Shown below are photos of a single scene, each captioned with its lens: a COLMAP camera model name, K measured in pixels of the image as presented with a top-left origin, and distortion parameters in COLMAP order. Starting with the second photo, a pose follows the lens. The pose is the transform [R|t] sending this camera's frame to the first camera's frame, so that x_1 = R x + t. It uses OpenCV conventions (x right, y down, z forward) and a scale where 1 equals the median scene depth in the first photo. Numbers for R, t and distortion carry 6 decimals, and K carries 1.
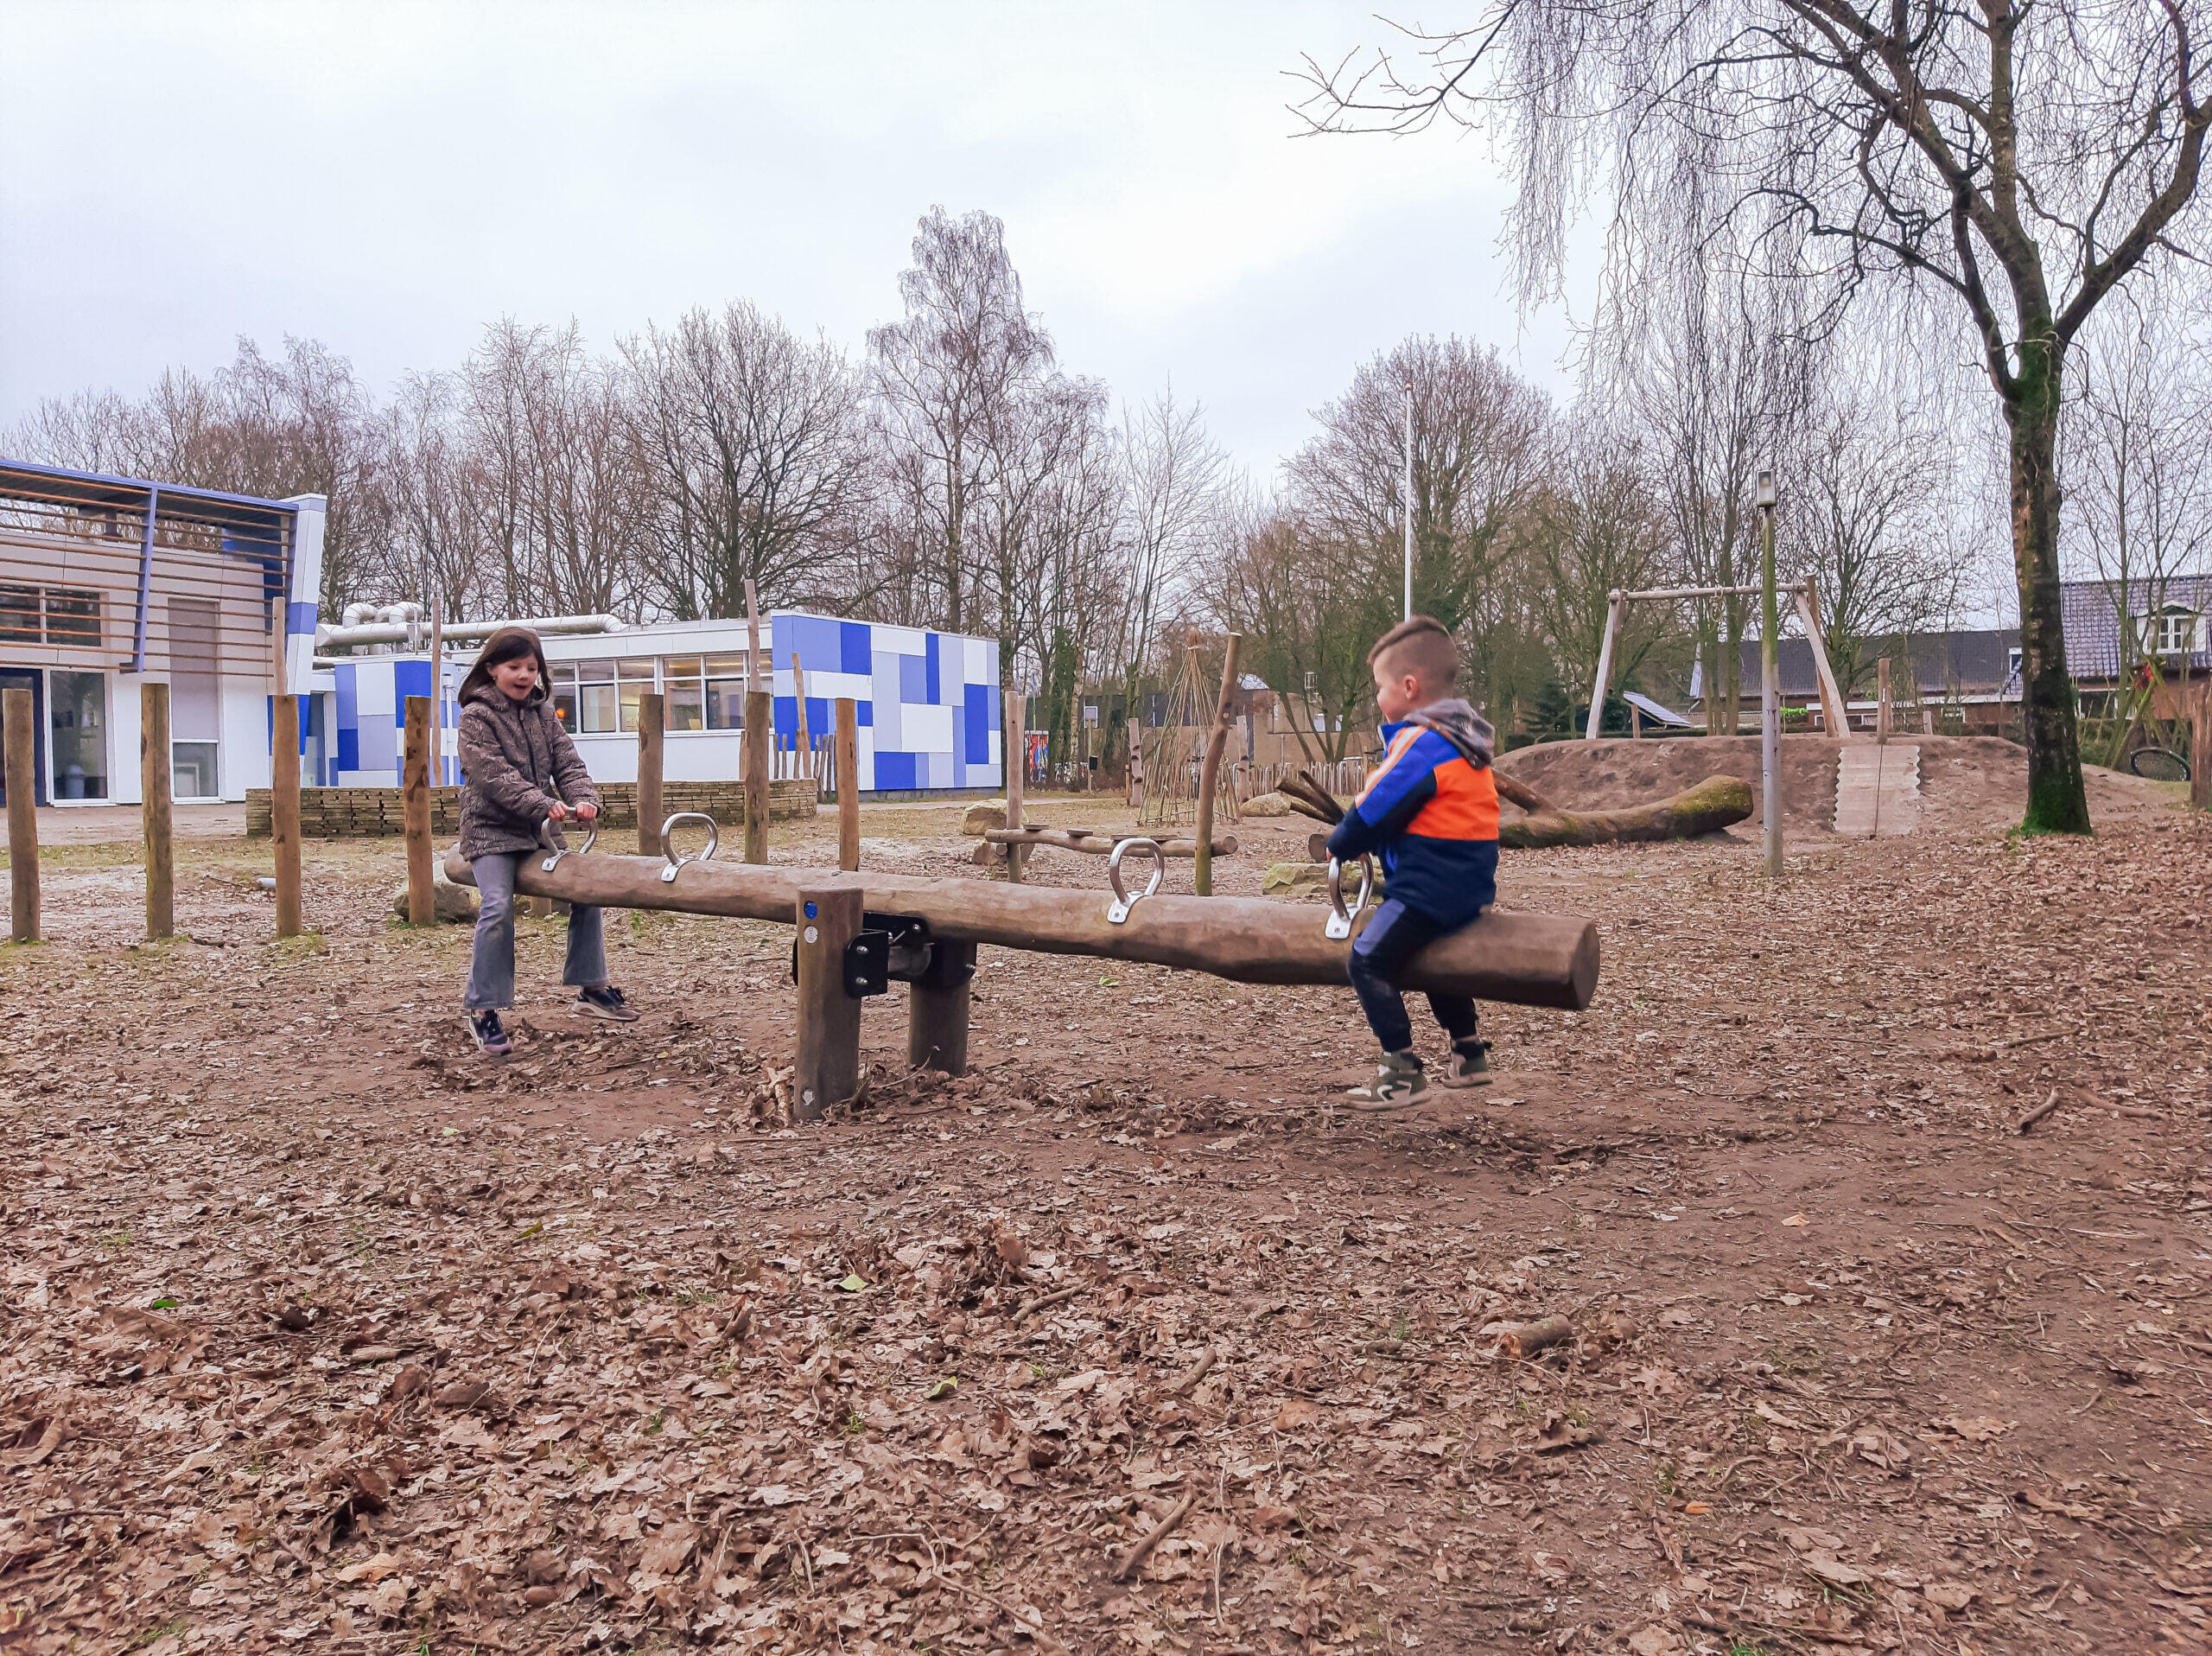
lens RADIAL K [[1713.5, 0, 1113.6], [0, 1713.5, 867.5], [0, 0, 1]] dist [0.035981, 0.001613]
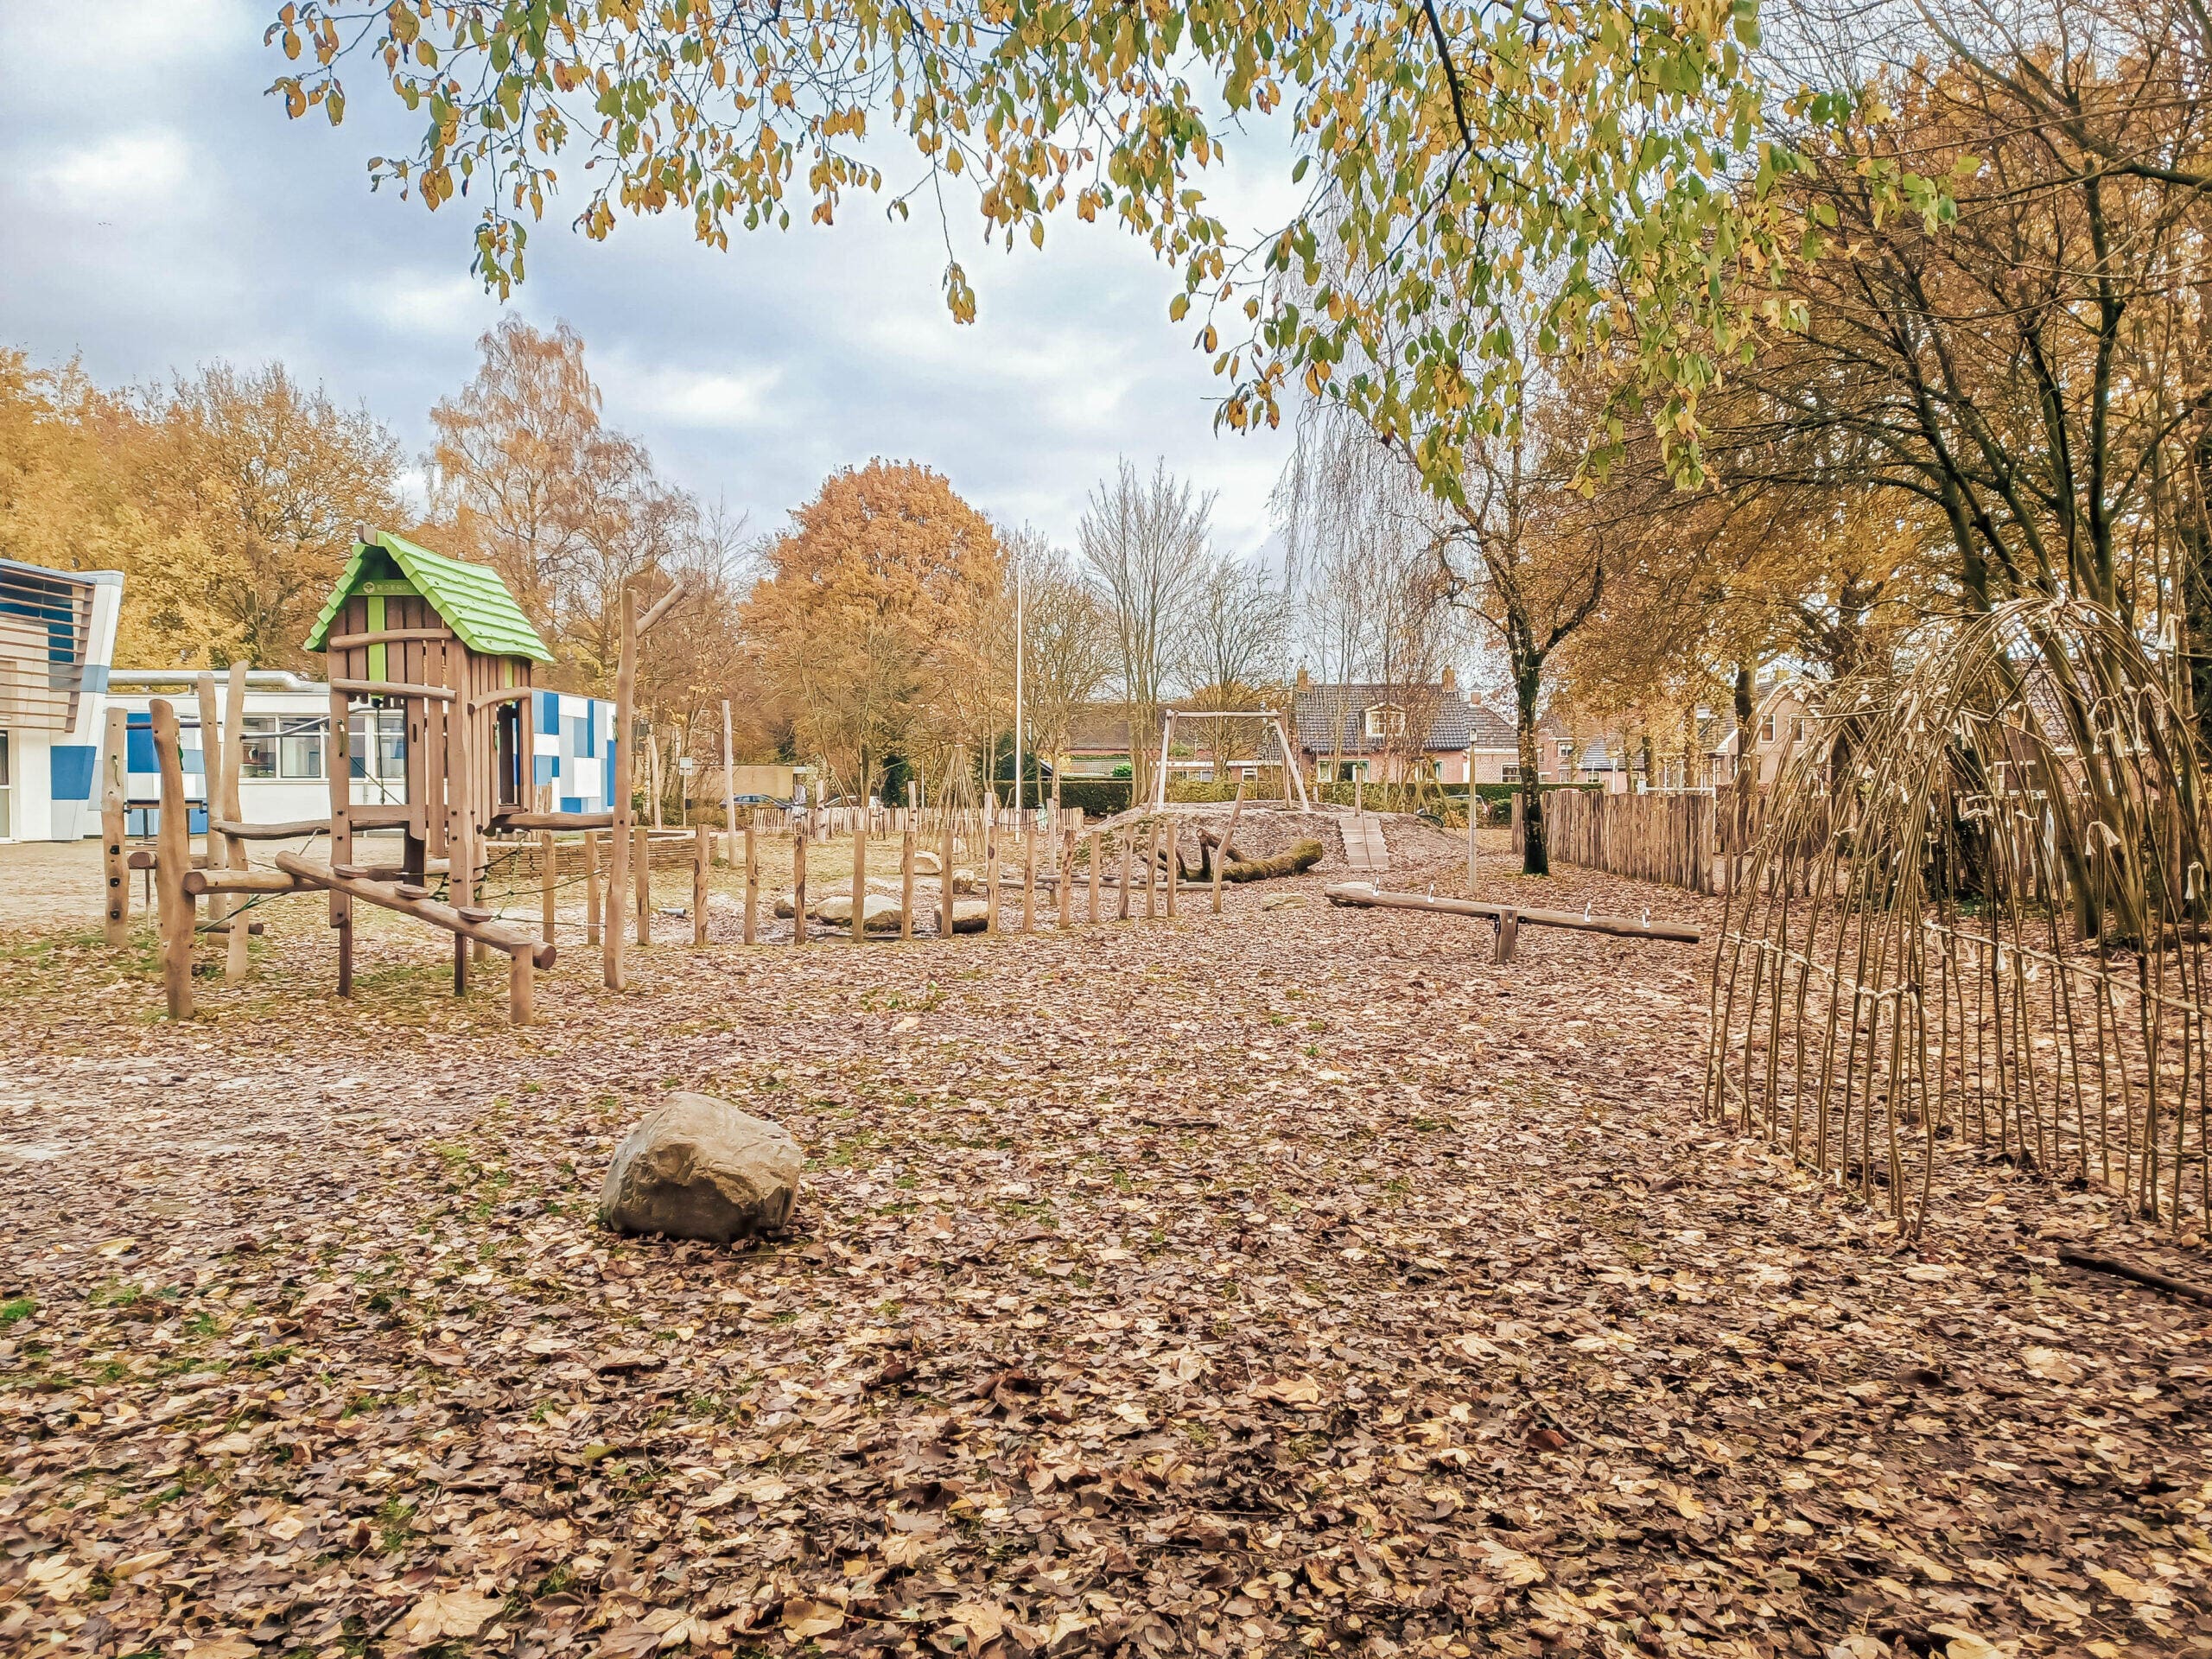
lens RADIAL K [[1713.3, 0, 1113.6], [0, 1713.3, 869.0], [0, 0, 1]] dist [0.035981, 0.001613]
pose [[0.903640, -0.005063, 0.428263, -0.356256], [0.008419, 0.999947, -0.005942, -0.008678], [-0.428210, 0.008975, 0.903634, -0.300439]]
